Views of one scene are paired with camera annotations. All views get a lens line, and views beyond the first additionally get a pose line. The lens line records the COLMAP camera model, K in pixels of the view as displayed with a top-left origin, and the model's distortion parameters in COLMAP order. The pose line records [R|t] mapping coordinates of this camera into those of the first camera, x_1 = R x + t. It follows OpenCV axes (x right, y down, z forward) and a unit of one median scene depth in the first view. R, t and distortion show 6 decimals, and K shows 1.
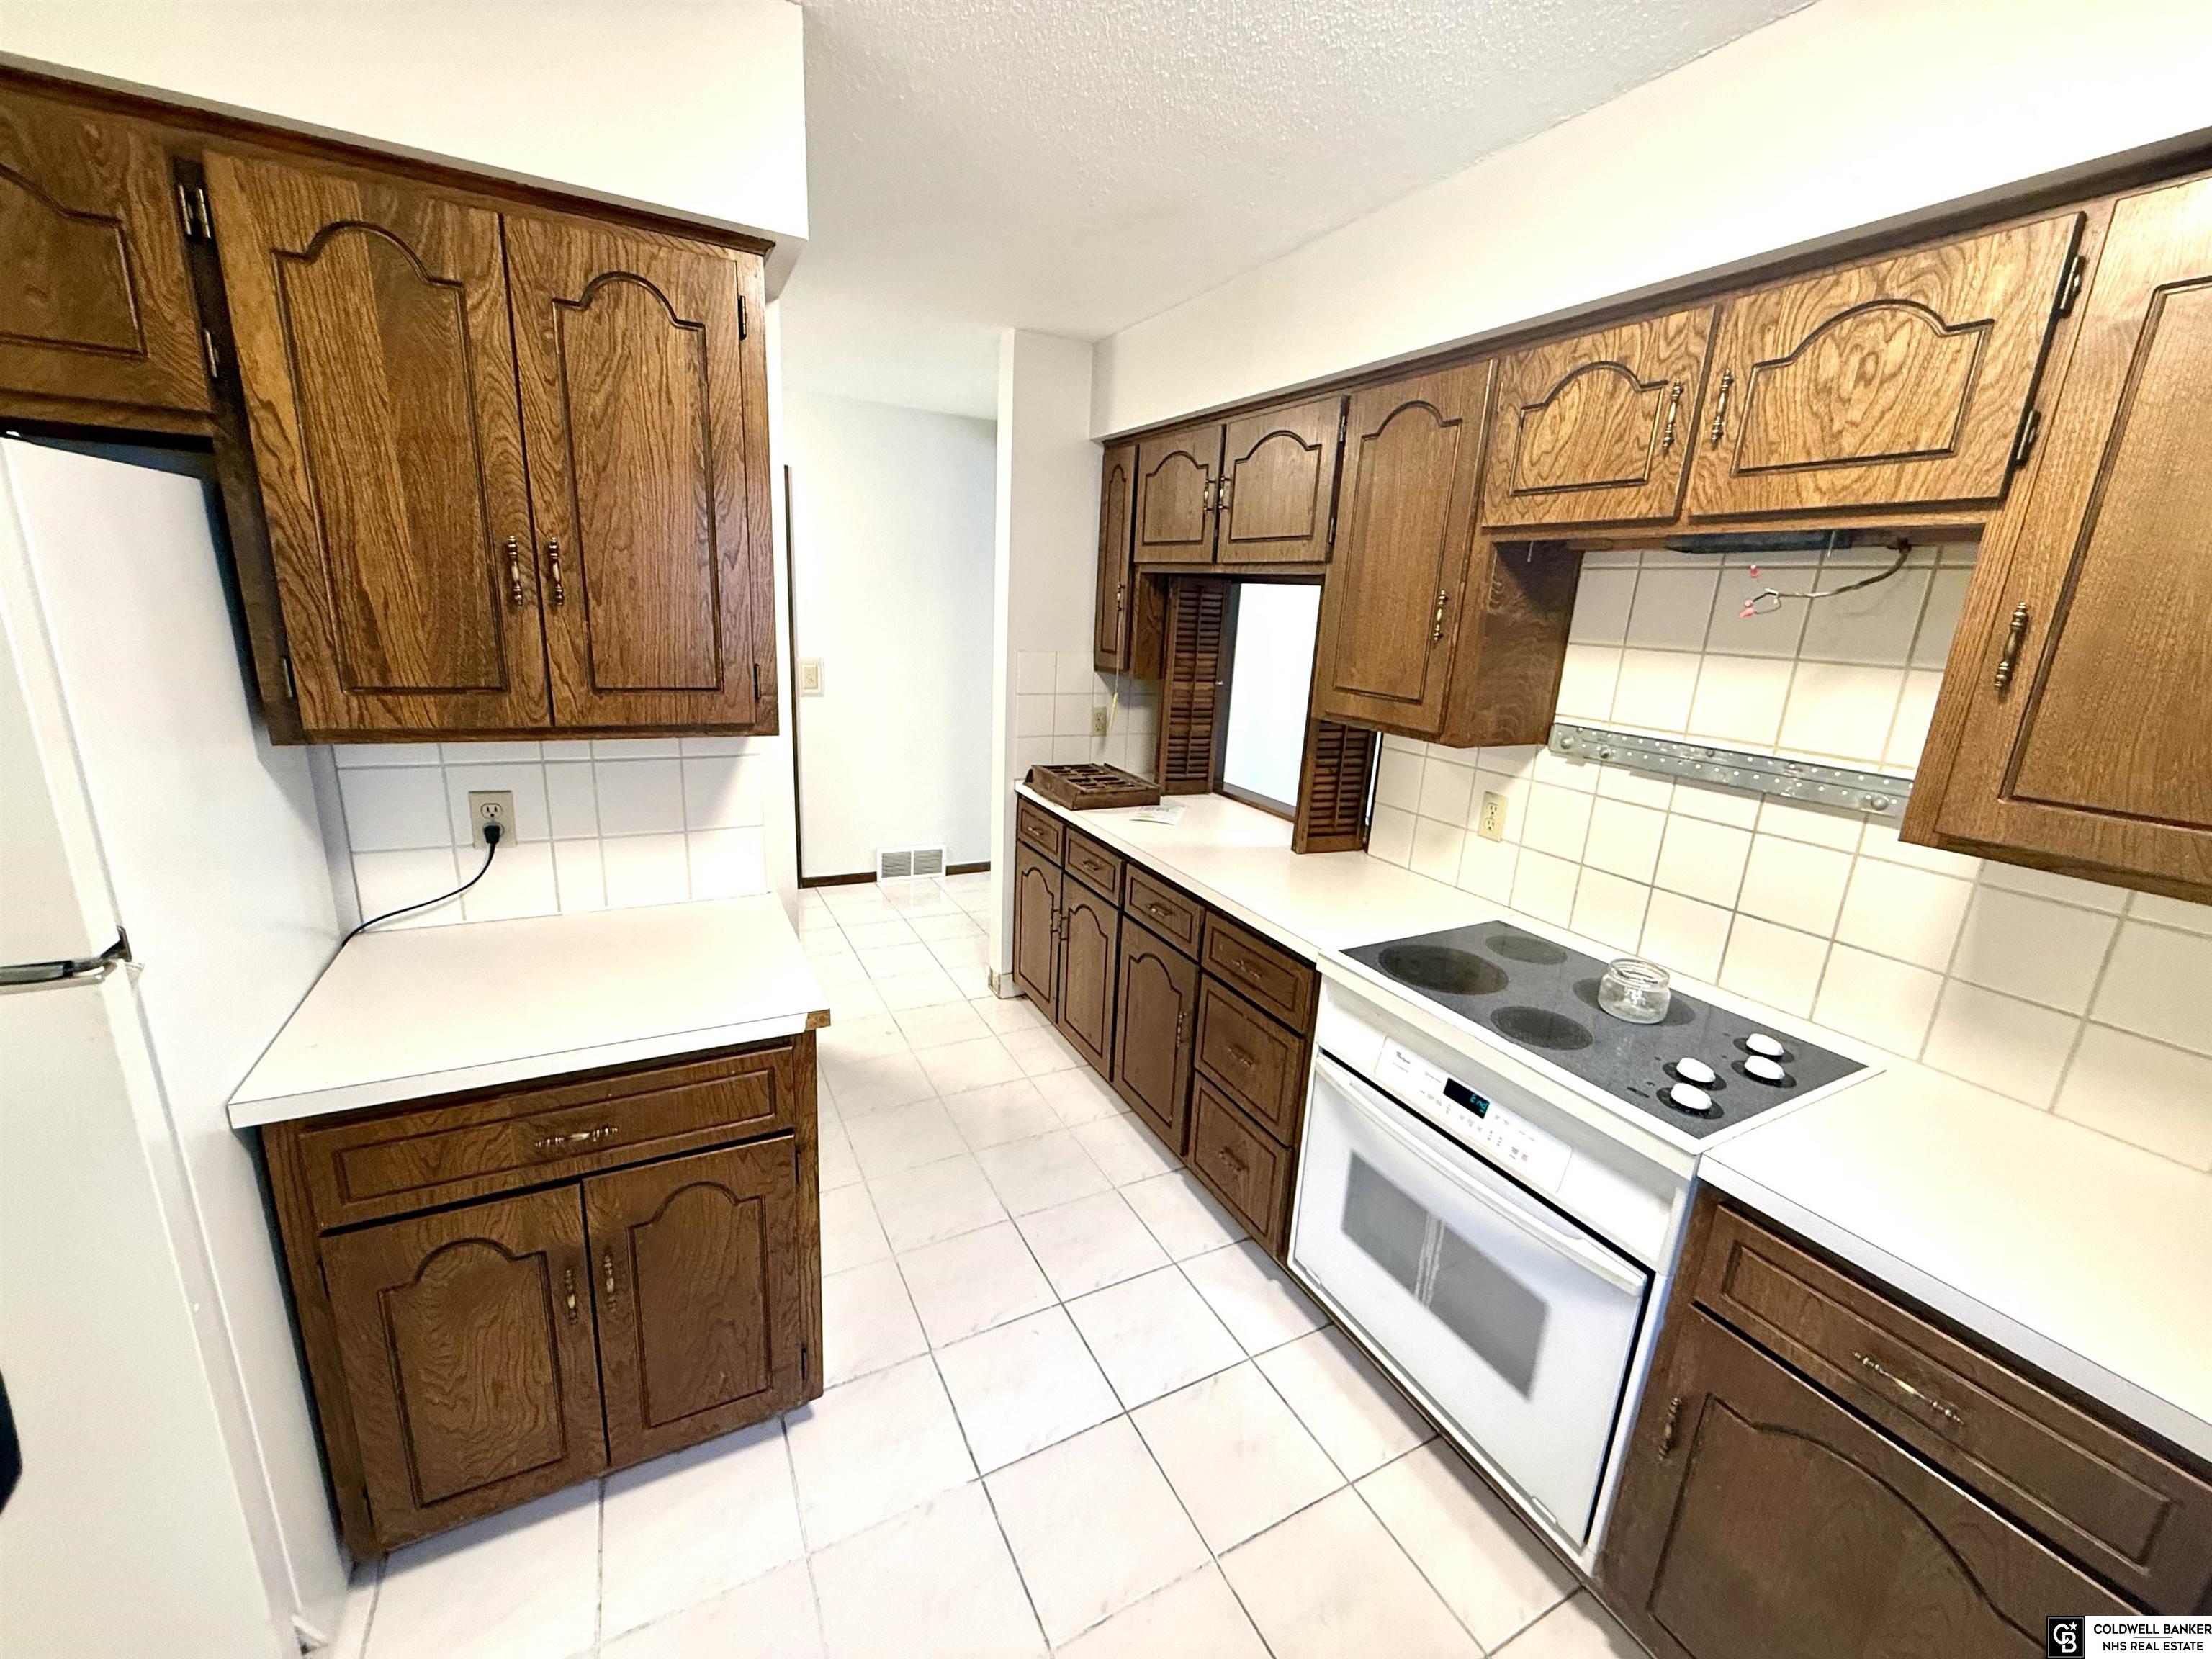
lens RADIAL K [[877.0, 0, 1106.0], [0, 877.0, 829.5], [0, 0, 1]] dist [-0.000506, -0.000277]
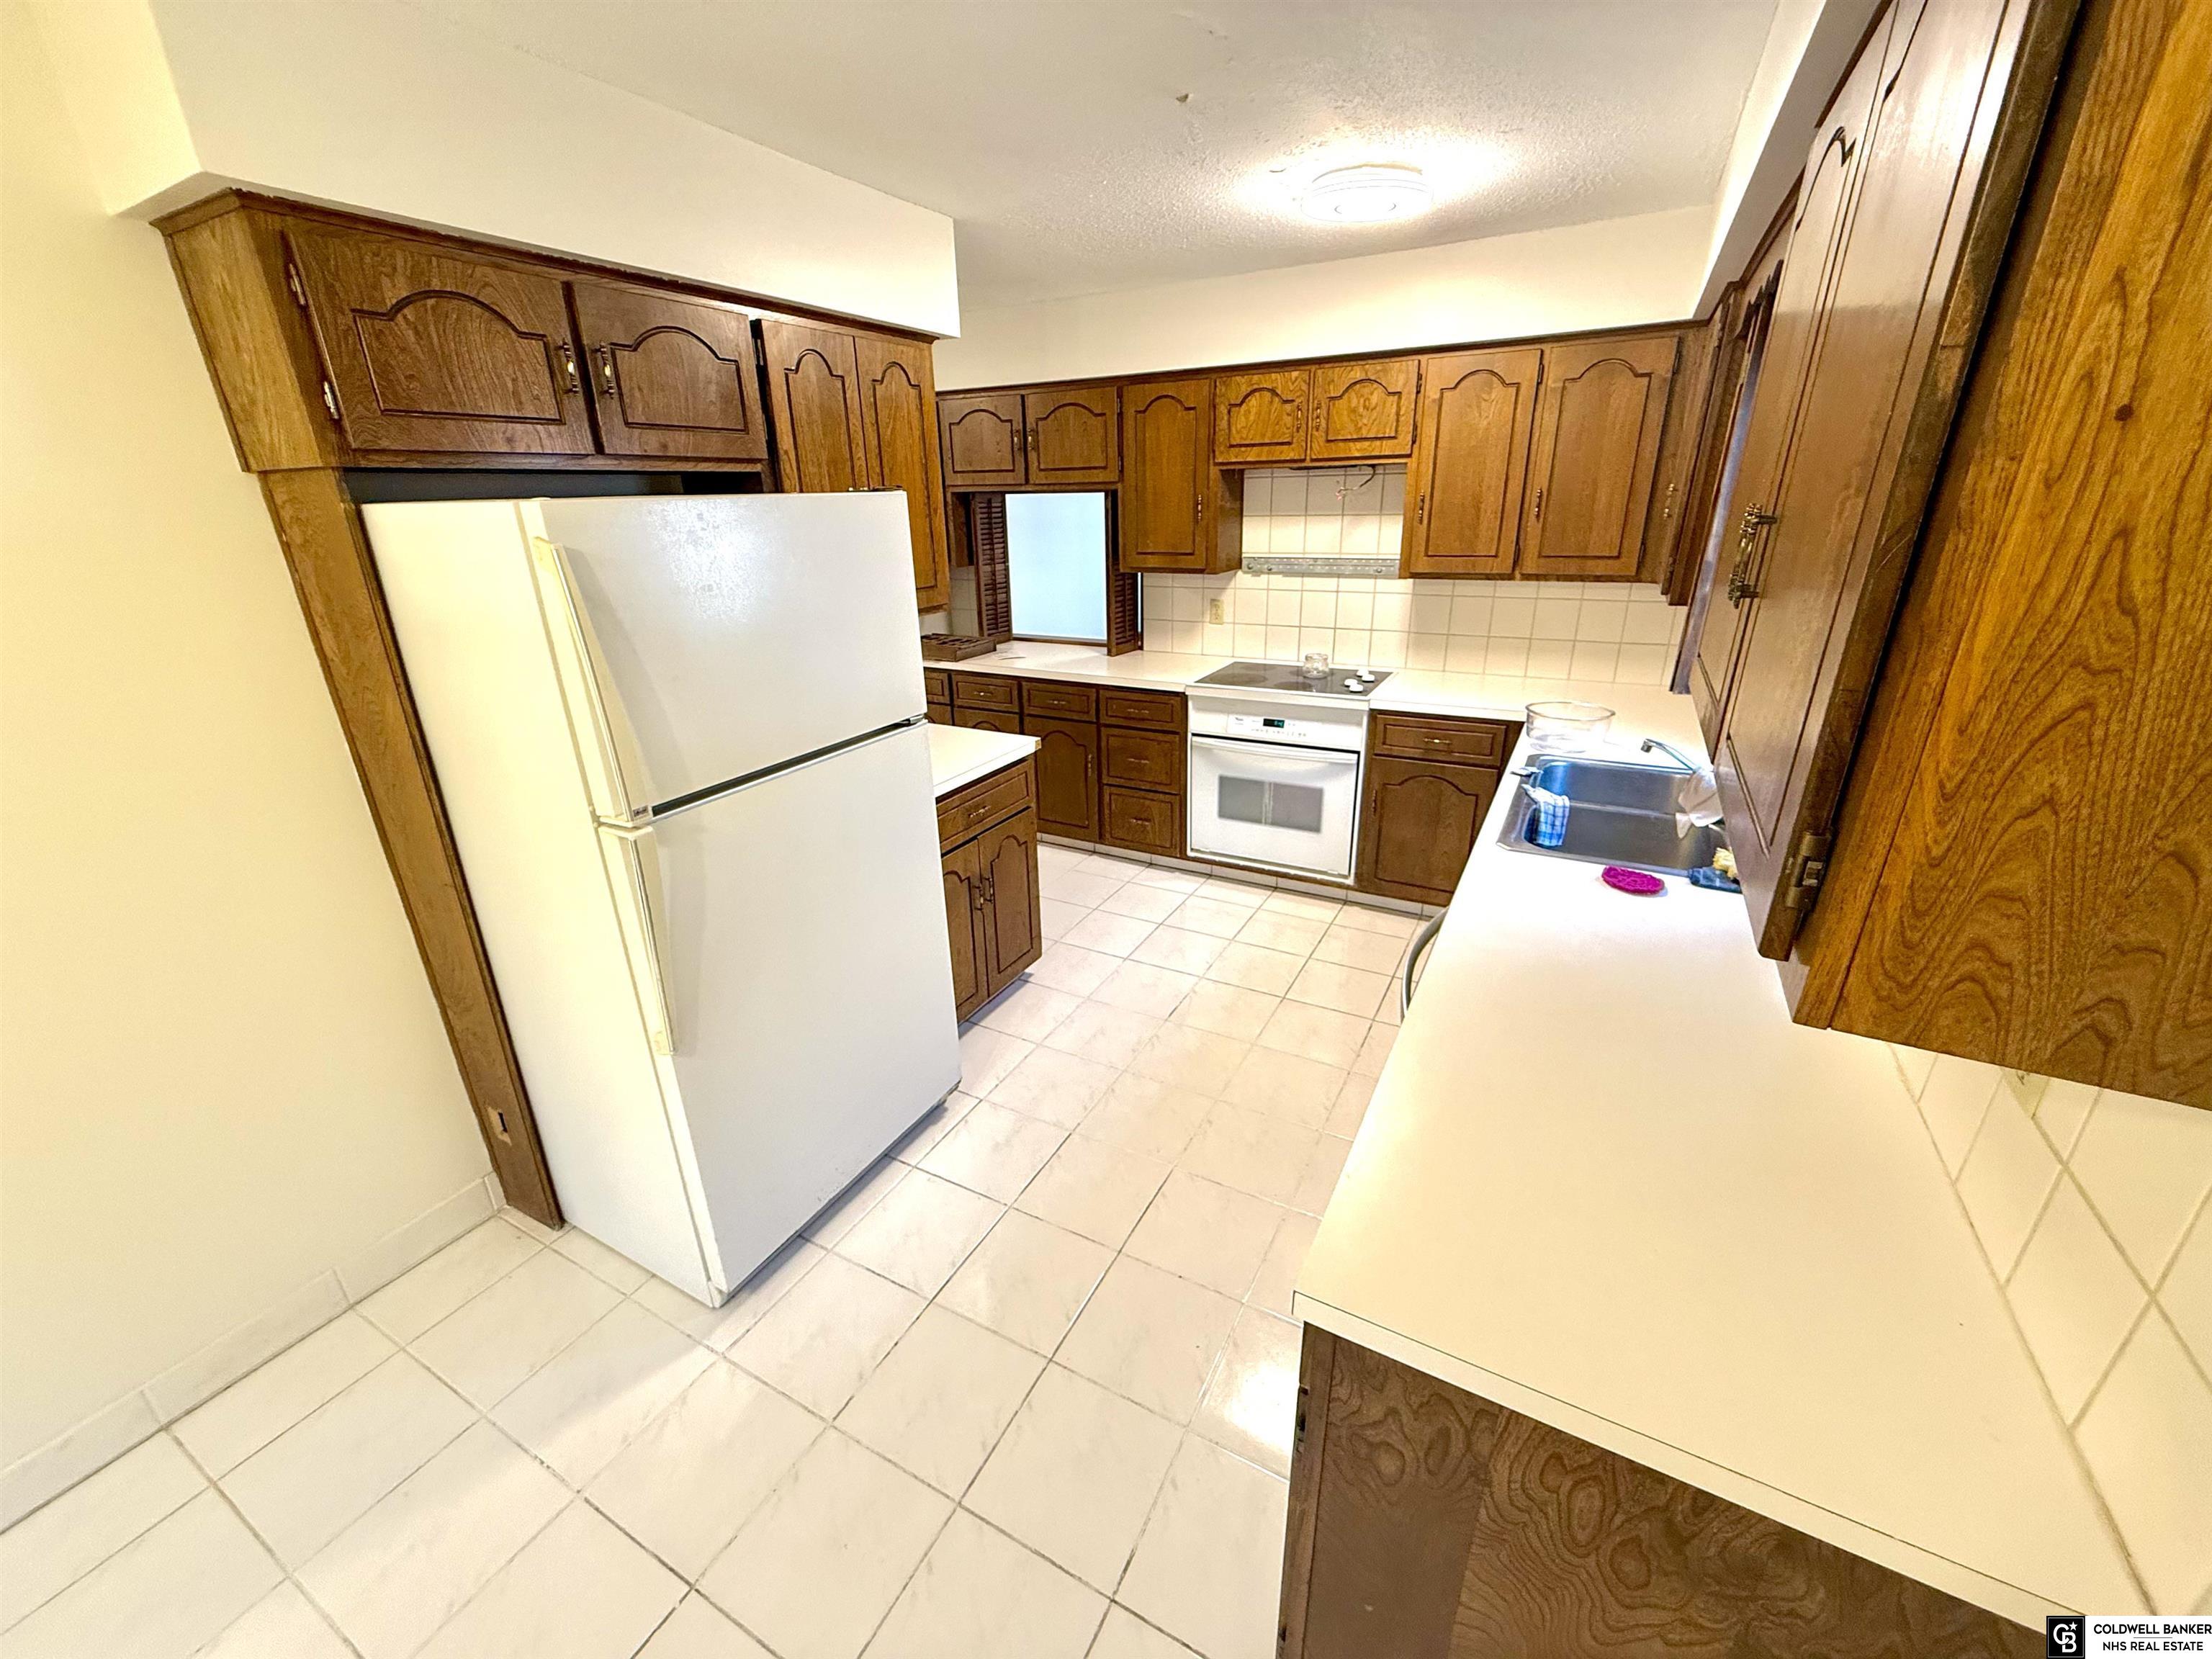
lens RADIAL K [[877.0, 0, 1106.0], [0, 877.0, 829.5], [0, 0, 1]] dist [-0.000506, -0.000277]
pose [[0.830567, -0.267183, 0.488642, -1.086072], [0.206273, 0.962587, 0.175719, 0.074116], [-0.517310, -0.045153, 0.854606, -0.708303]]
